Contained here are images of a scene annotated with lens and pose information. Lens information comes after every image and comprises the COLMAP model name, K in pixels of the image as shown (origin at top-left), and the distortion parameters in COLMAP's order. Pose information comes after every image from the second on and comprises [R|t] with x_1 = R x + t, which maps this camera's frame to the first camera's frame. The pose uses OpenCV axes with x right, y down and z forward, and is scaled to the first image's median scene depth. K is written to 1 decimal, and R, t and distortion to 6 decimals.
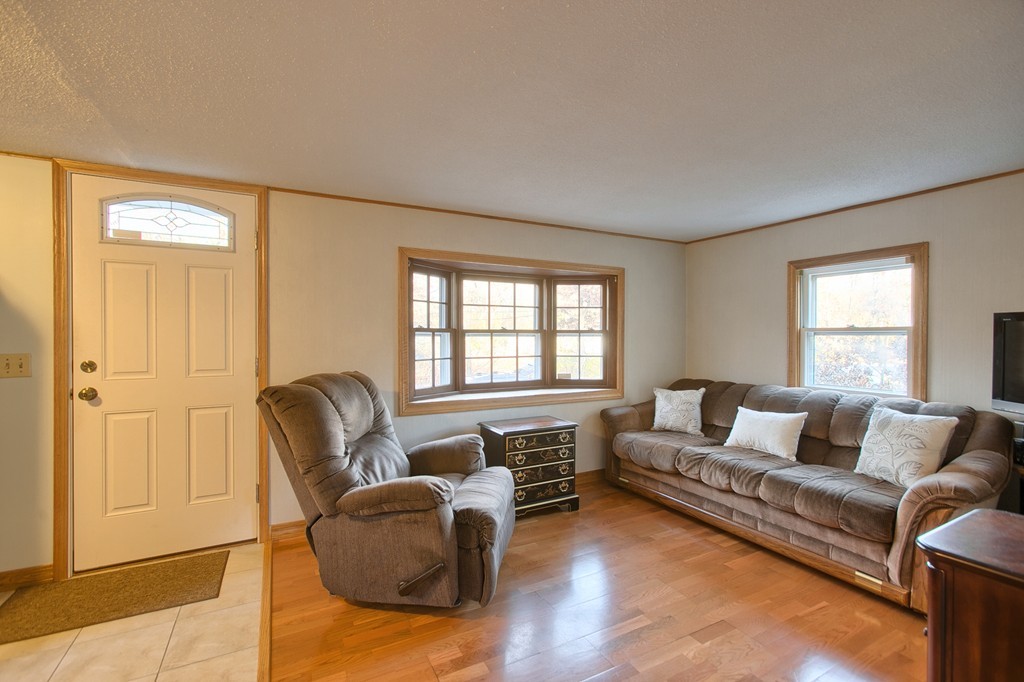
lens RADIAL K [[456.1, 0, 509.6], [0, 456.1, 340.5], [0, 0, 1]] dist [-0.018130, 0.009600]
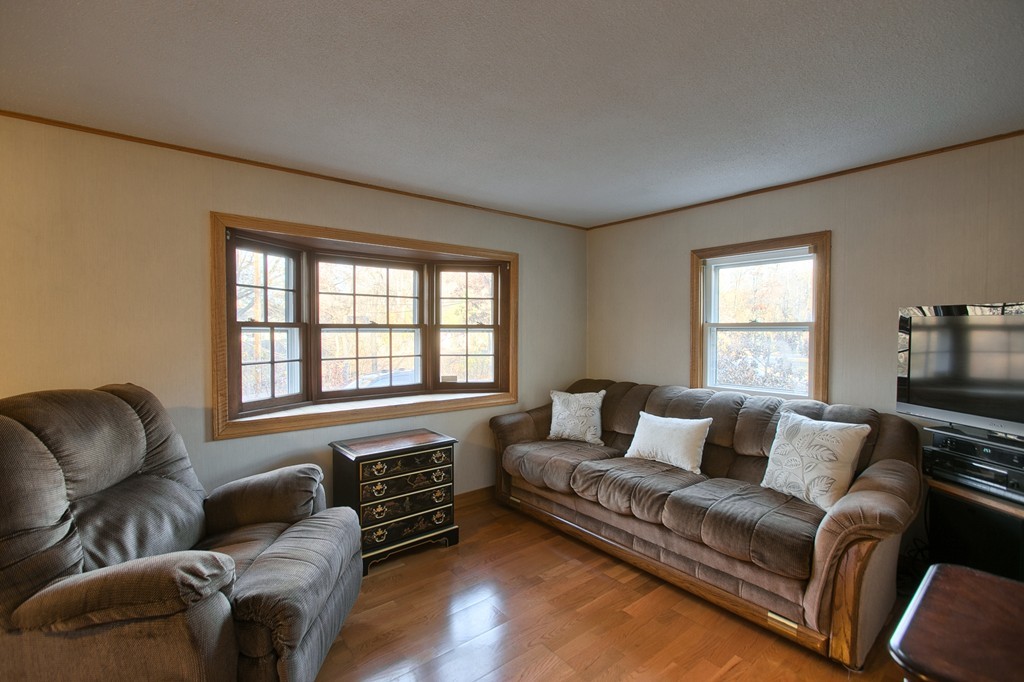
lens RADIAL K [[456.1, 0, 510.6], [0, 456.1, 339.1], [0, 0, 1]] dist [-0.018130, 0.009600]
pose [[0.982680, -0.003434, 0.185277, 0.100682], [0.001550, 0.999946, 0.010314, -0.005922], [-0.185302, -0.009848, 0.982632, 0.192498]]
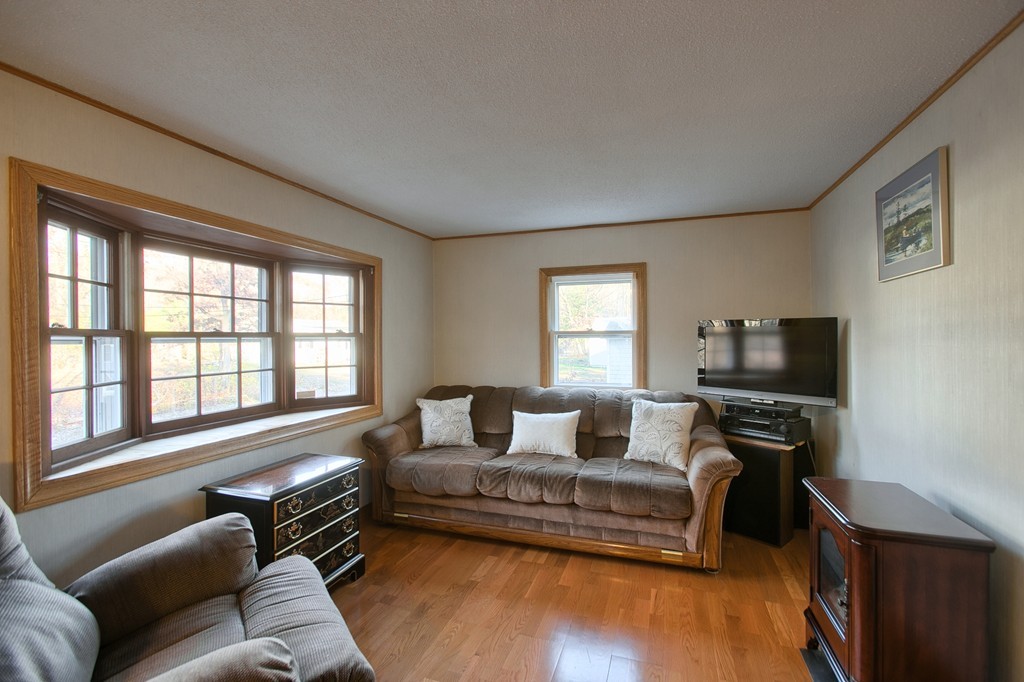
lens RADIAL K [[456.1, 0, 511.6], [0, 456.1, 338.6], [0, 0, 1]] dist [-0.018130, 0.009600]
pose [[0.732332, -0.006902, 0.680913, -0.189357], [0.013494, 0.999899, -0.004378, -0.007327], [-0.680814, 0.012395, 0.732351, 0.309358]]
